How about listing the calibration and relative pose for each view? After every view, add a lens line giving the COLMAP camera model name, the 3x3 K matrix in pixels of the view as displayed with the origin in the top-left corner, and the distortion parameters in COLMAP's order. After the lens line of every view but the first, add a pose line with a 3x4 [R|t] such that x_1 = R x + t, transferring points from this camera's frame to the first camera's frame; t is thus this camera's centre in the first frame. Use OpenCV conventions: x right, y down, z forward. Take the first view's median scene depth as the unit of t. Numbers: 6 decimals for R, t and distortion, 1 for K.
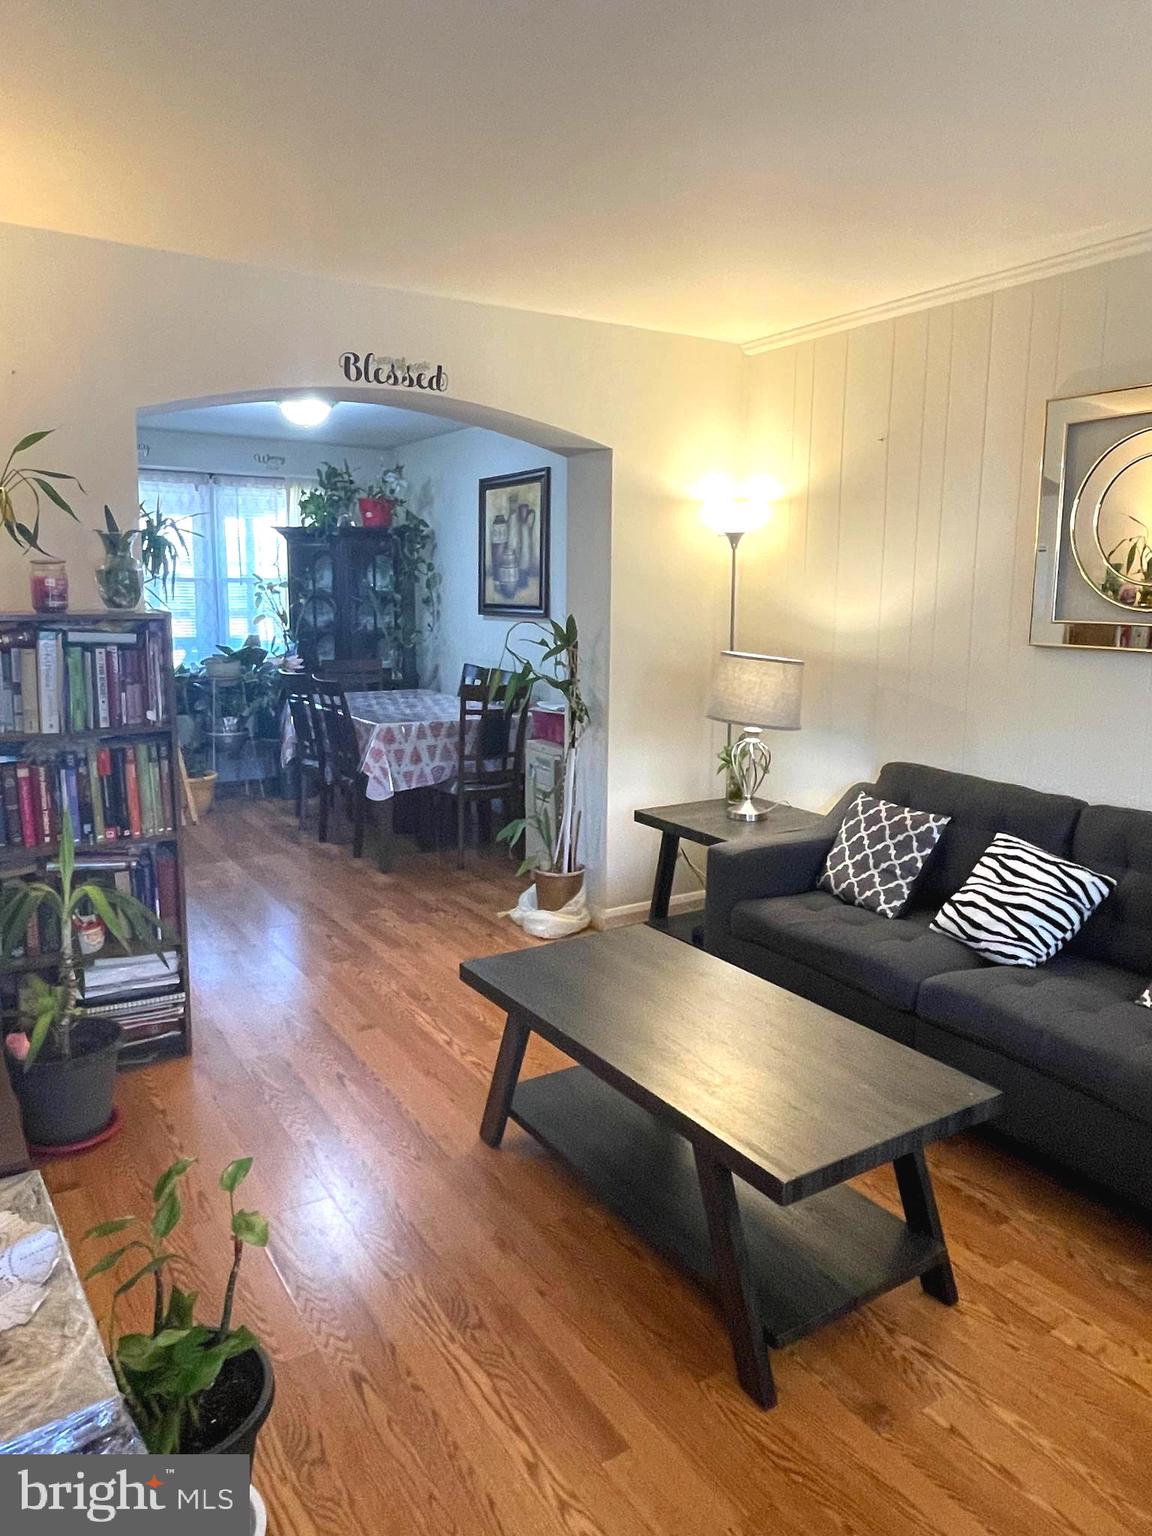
lens RADIAL K [[1023.2, 0, 587.5], [0, 1023.2, 757.6], [0, 0, 1]] dist [0.003164, -0.000836]
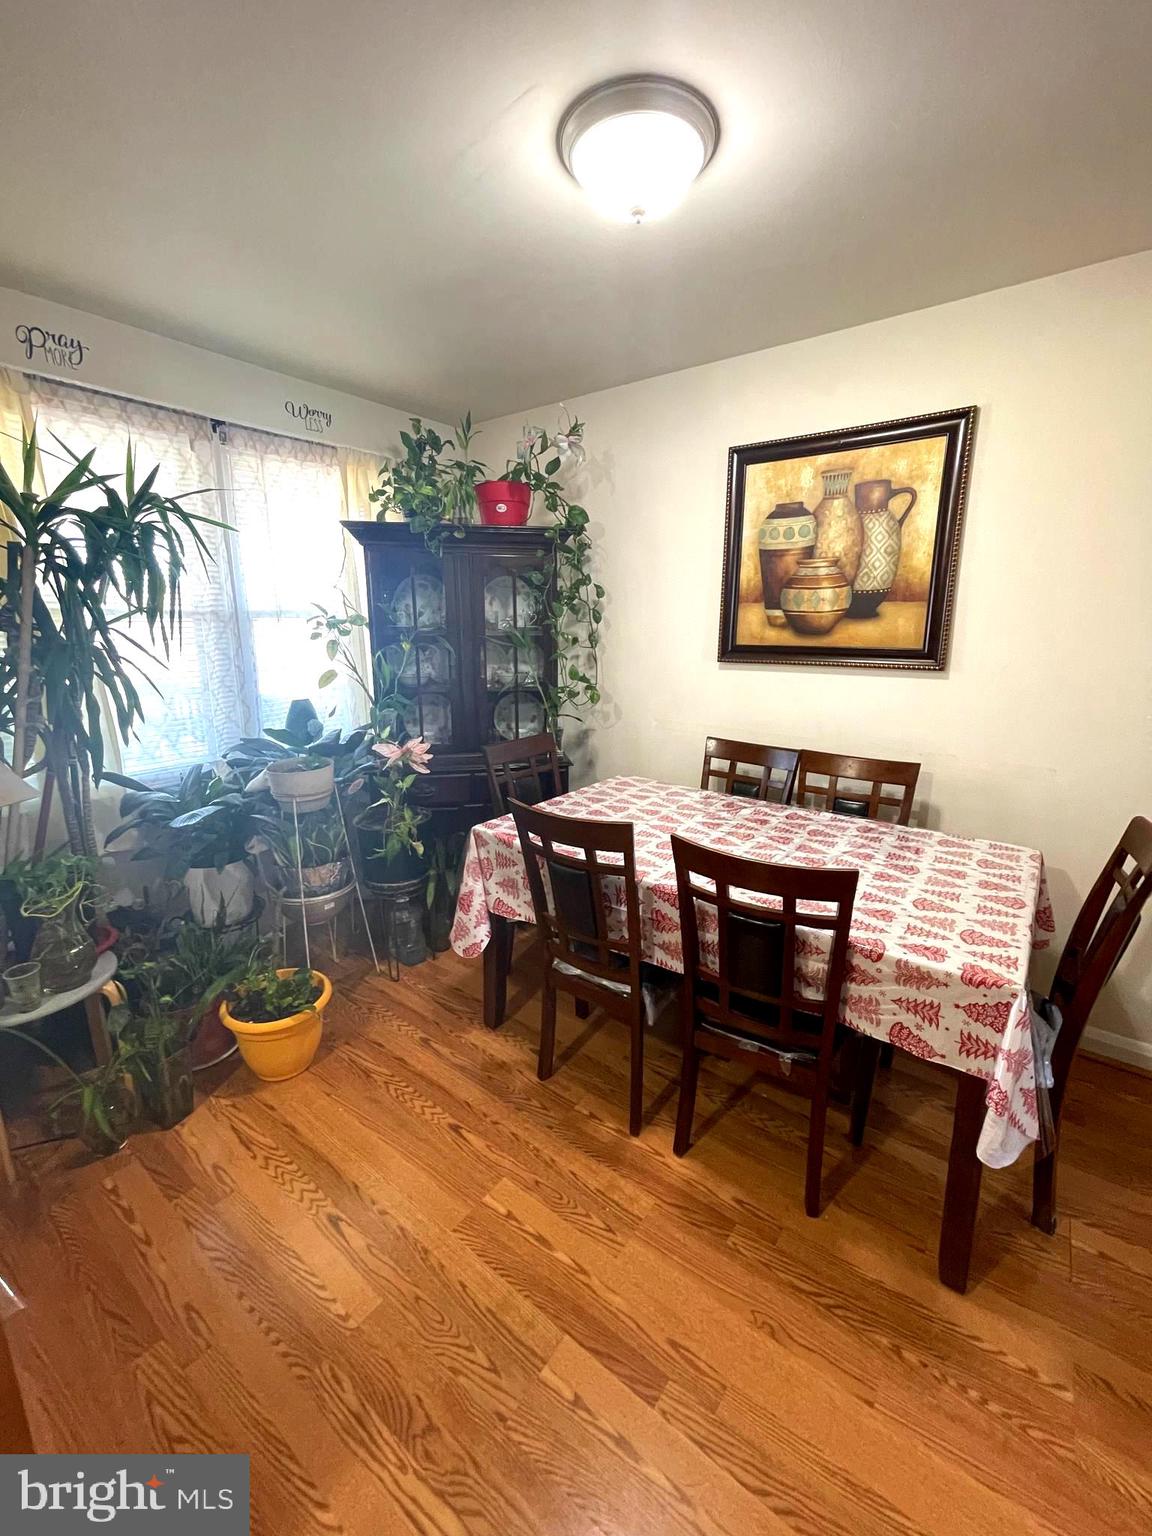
lens RADIAL K [[618.3, 0, 584.8], [0, 618.3, 760.9], [0, 0, 1]] dist [-0.006486, 0.000944]
pose [[0.939372, -0.090282, 0.330802, -0.826839], [0.068298, 0.994649, 0.077513, -0.284448], [-0.336030, -0.050220, 0.940512, 1.635776]]
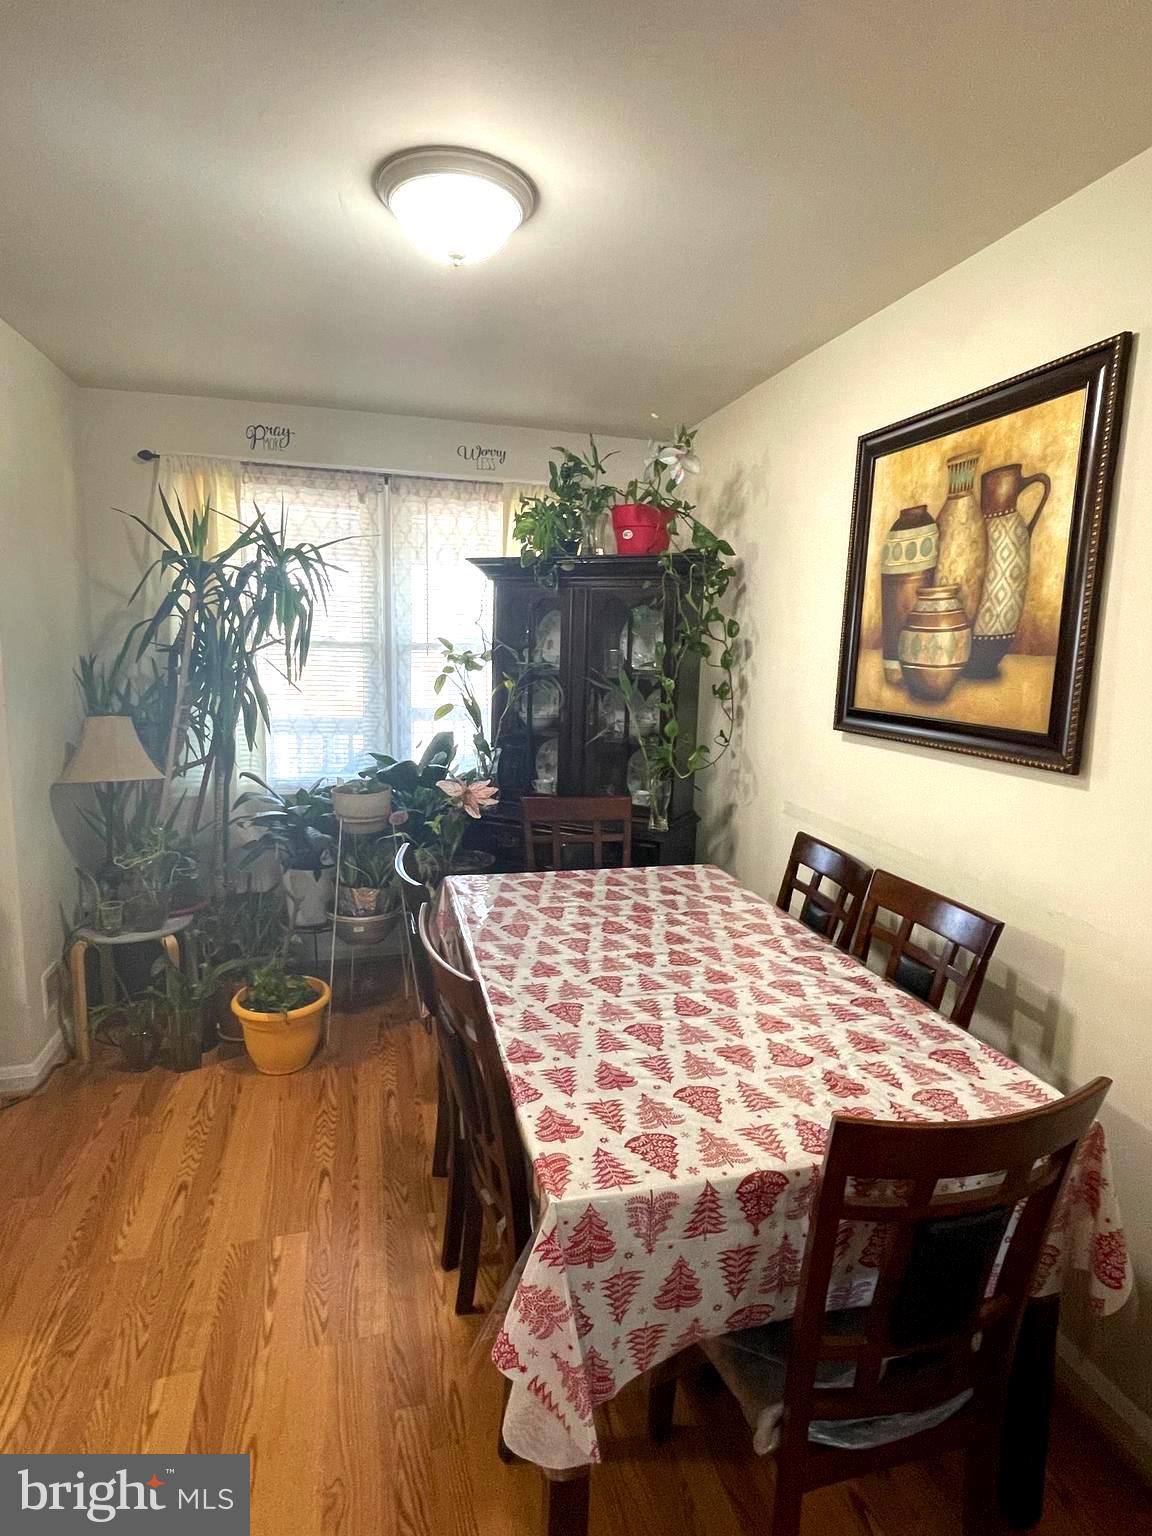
lens RADIAL K [[806.5, 0, 573.8], [0, 806.5, 763.8], [0, 0, 1]] dist [-0.006063, 0.002234]
pose [[0.952258, 0.059674, -0.299405, -0.274512], [-0.066084, 0.997750, -0.011319, -0.283115], [0.298055, 0.030564, 0.954059, 1.545158]]
